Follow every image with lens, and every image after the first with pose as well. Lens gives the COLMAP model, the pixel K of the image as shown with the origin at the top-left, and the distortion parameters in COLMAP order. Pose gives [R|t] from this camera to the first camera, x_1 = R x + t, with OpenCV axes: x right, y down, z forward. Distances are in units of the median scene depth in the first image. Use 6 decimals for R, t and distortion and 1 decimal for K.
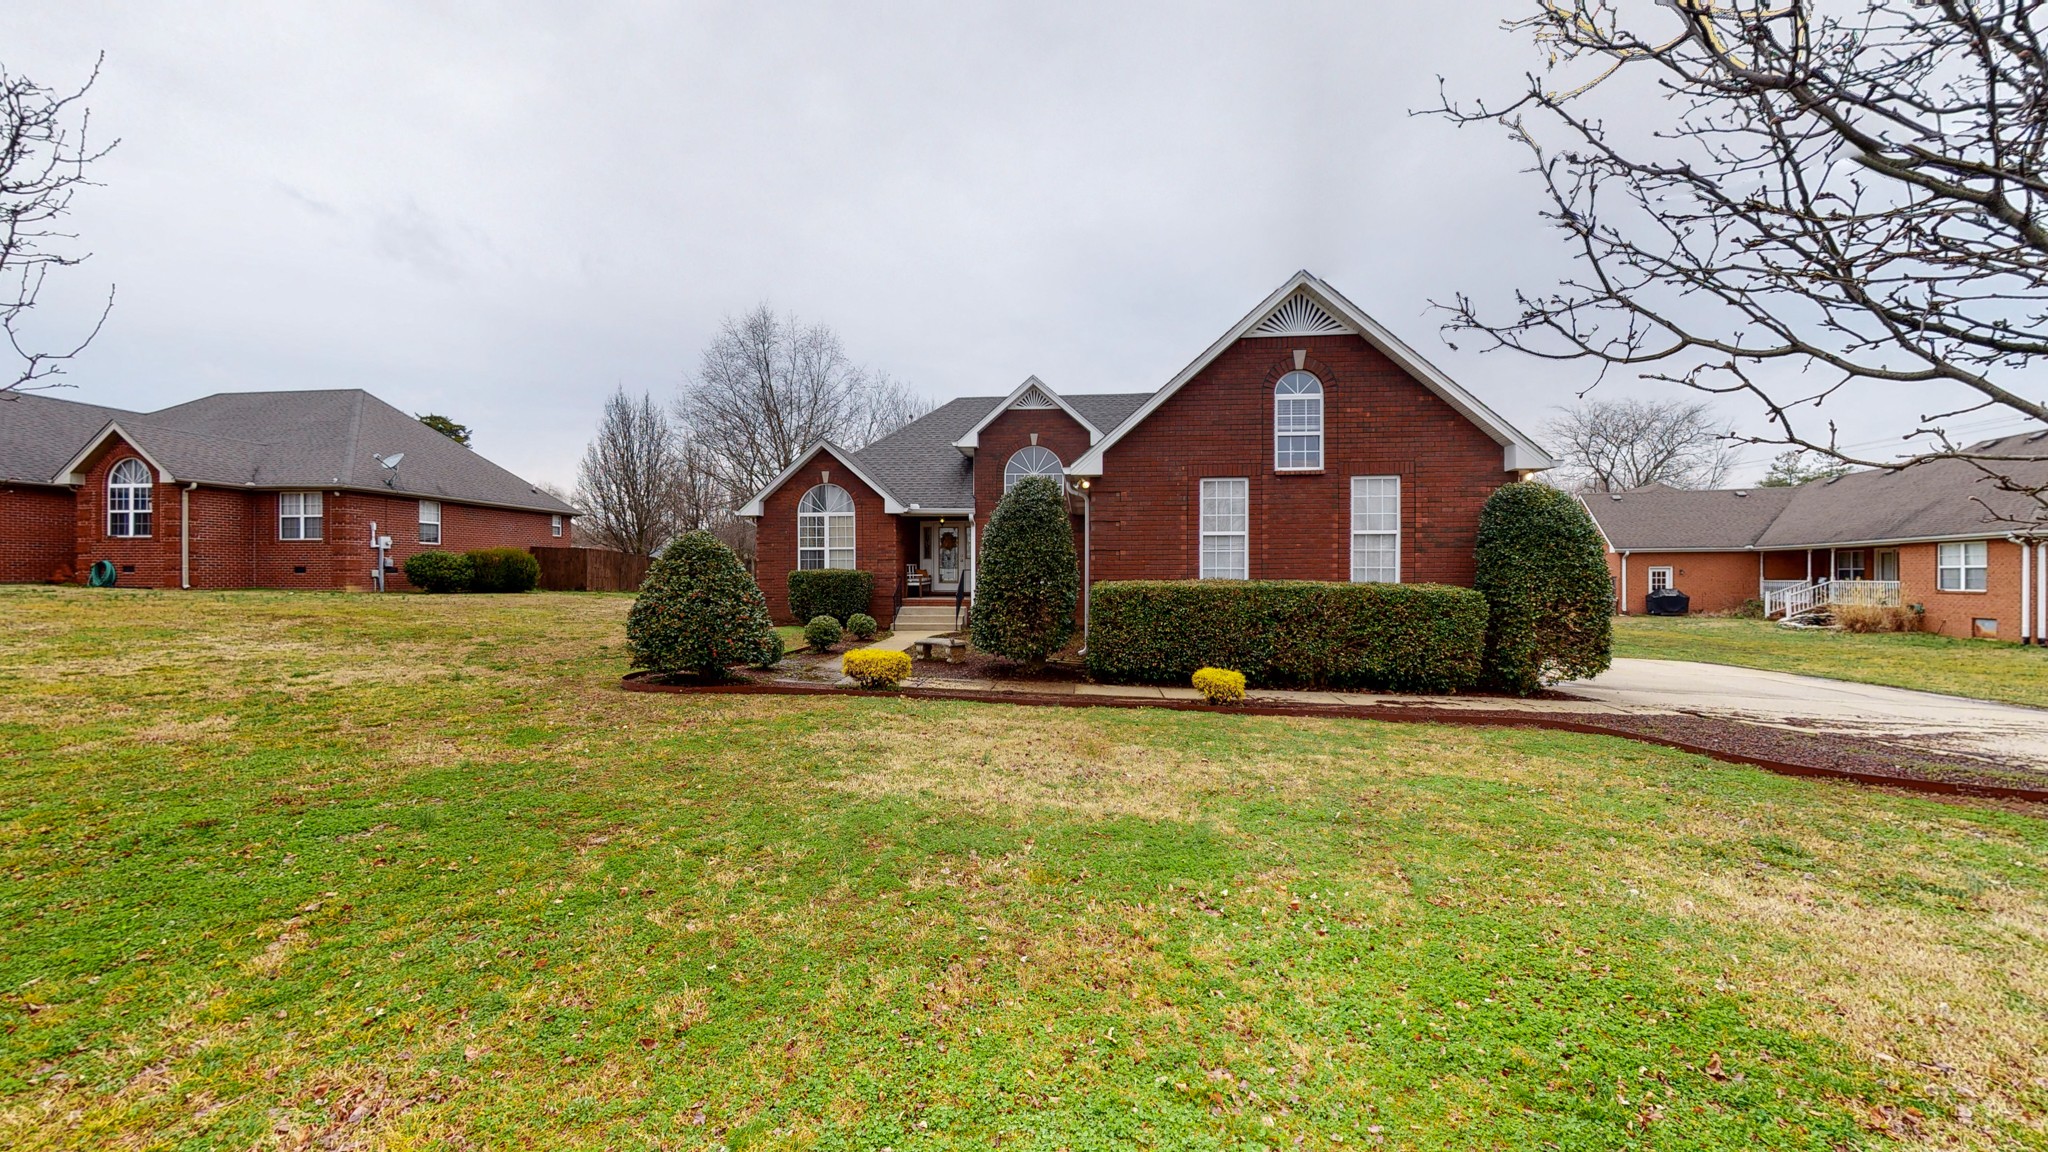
lens RADIAL K [[752.1, 0, 1035.8], [0, 752.1, 579.0], [0, 0, 1]] dist [-0.000202, -0.000003]
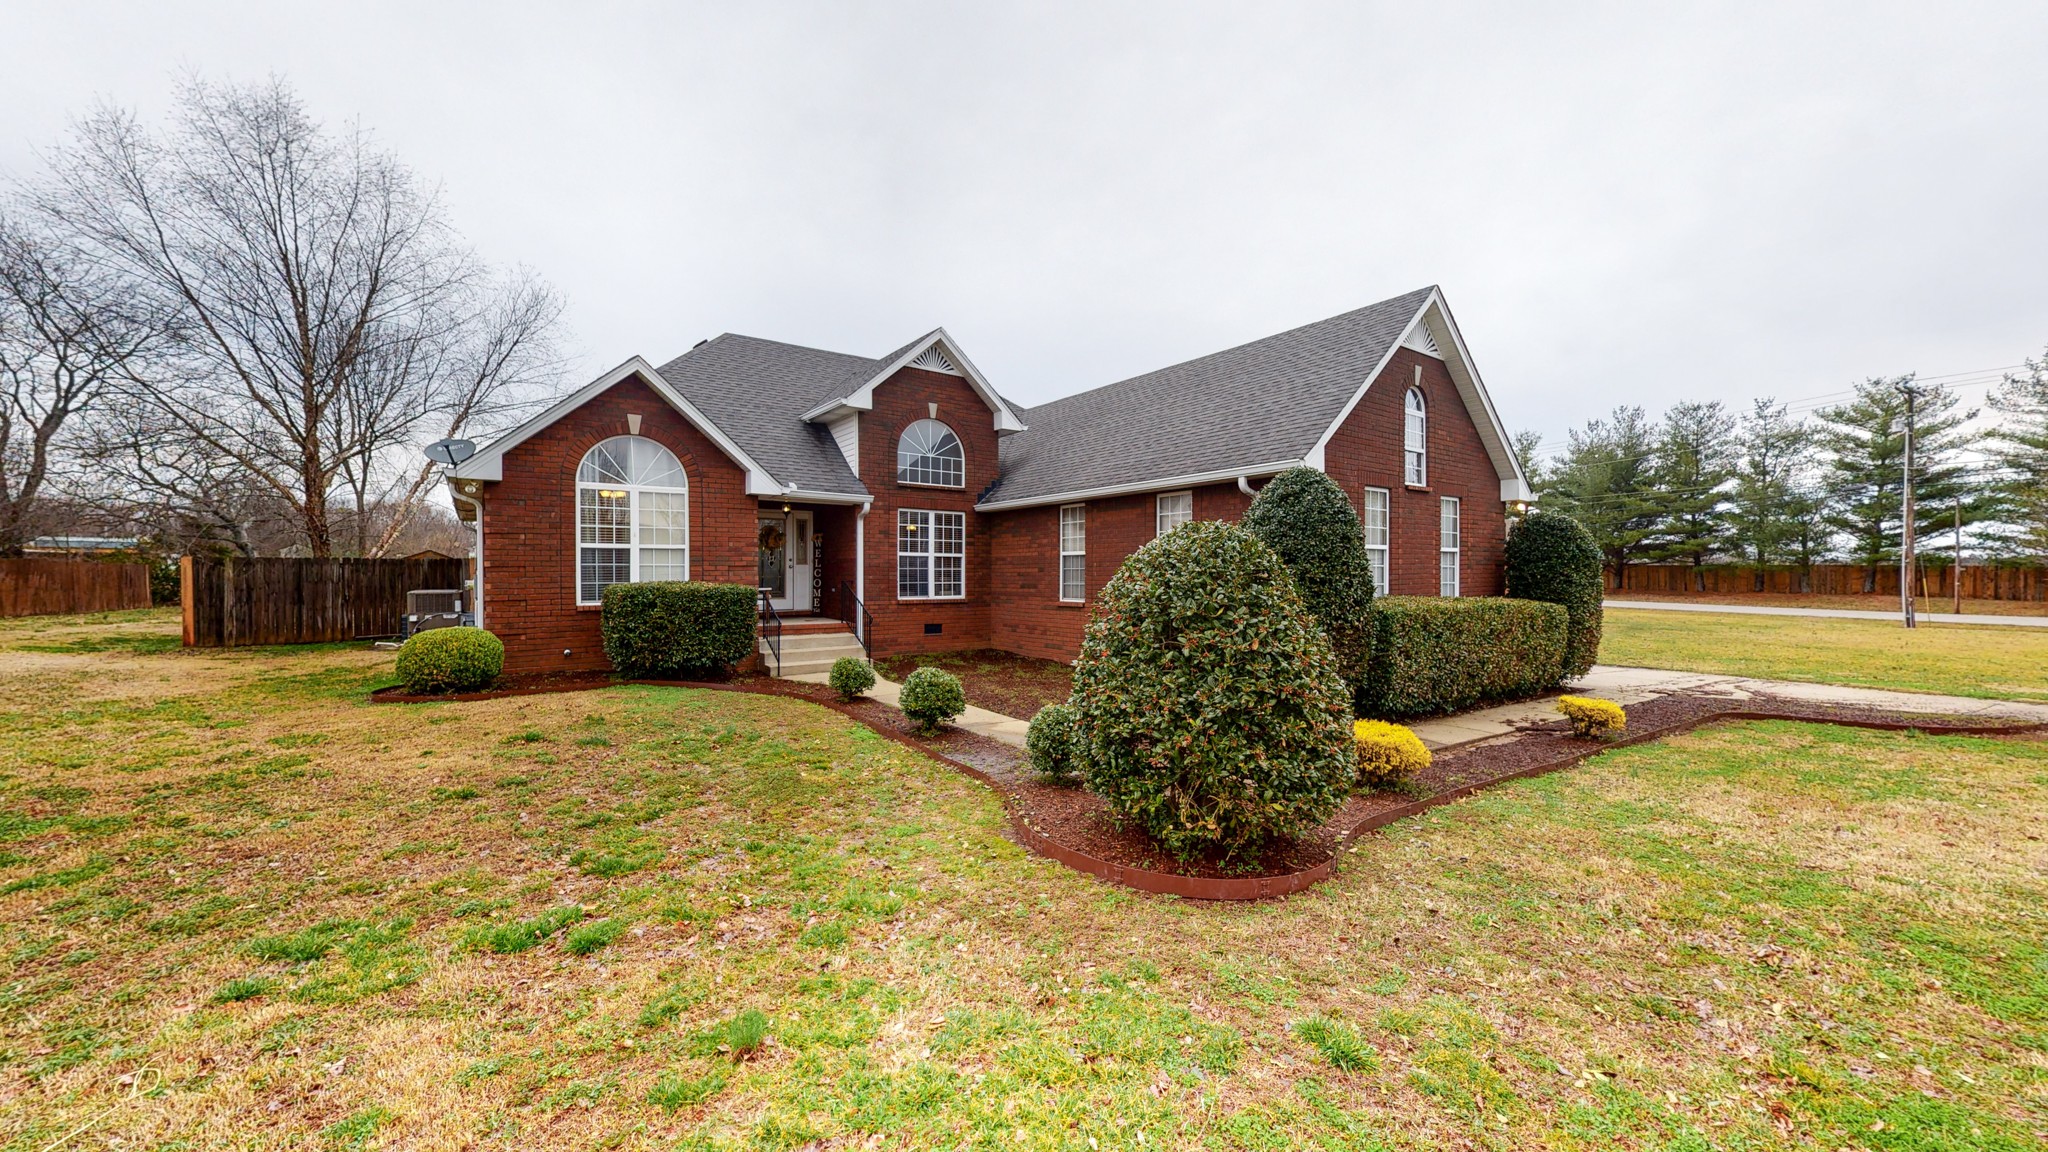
lens RADIAL K [[752.1, 0, 1028.2], [0, 752.1, 574.1], [0, 0, 1]] dist [-0.000202, -0.000003]
pose [[0.762261, 0.005419, 0.647247, -0.432347], [0.002305, 0.999936, -0.011086, -0.011828], [-0.647265, 0.009942, 0.762200, 0.365297]]
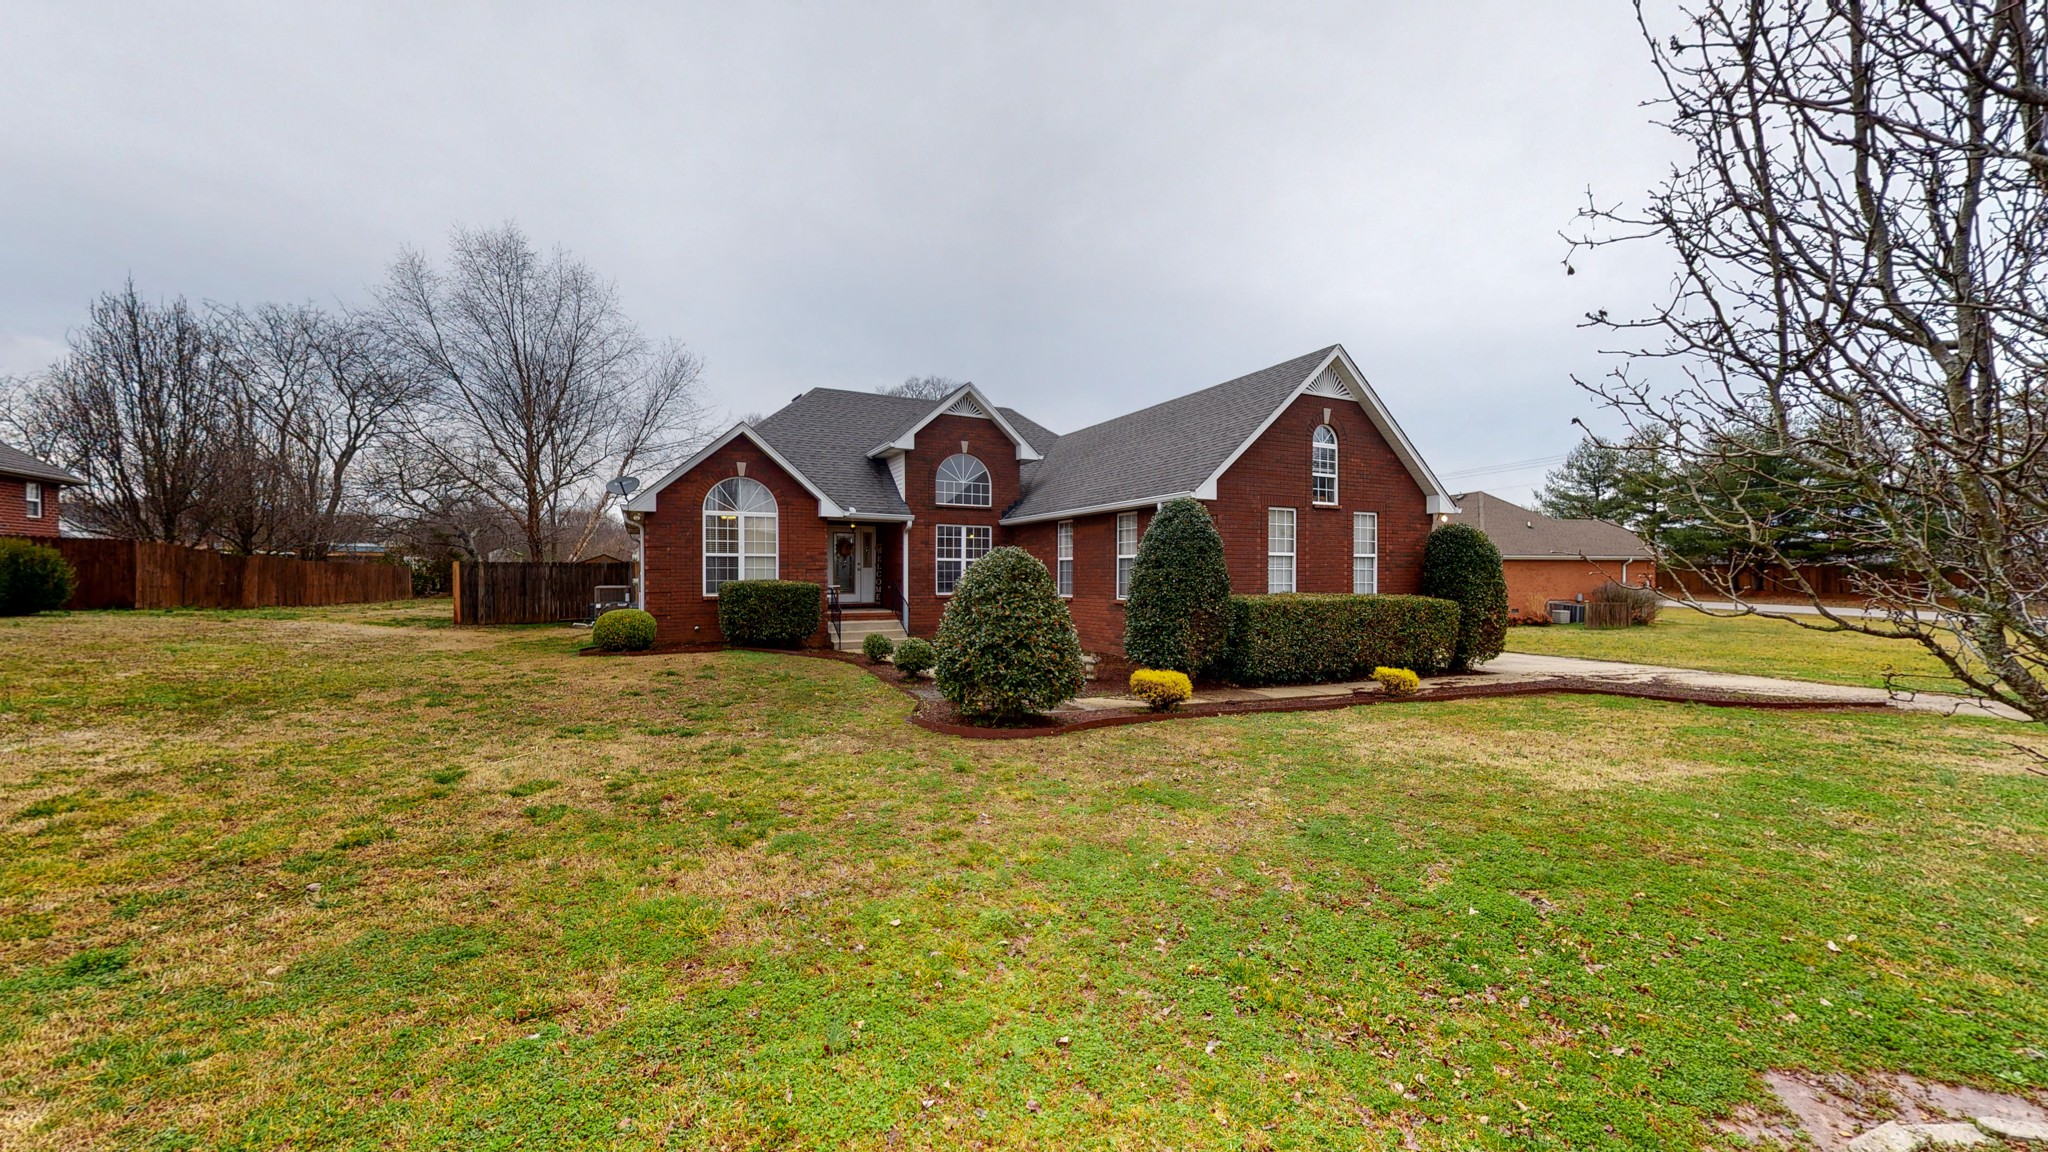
lens RADIAL K [[752.1, 0, 1032.6], [0, 752.1, 578.3], [0, 0, 1]] dist [-0.000202, -0.000003]
pose [[0.850809, 0.003973, 0.525460, -0.450404], [-0.001086, 0.999983, -0.005803, -0.010397], [-0.525474, 0.004367, 0.850799, 0.127337]]
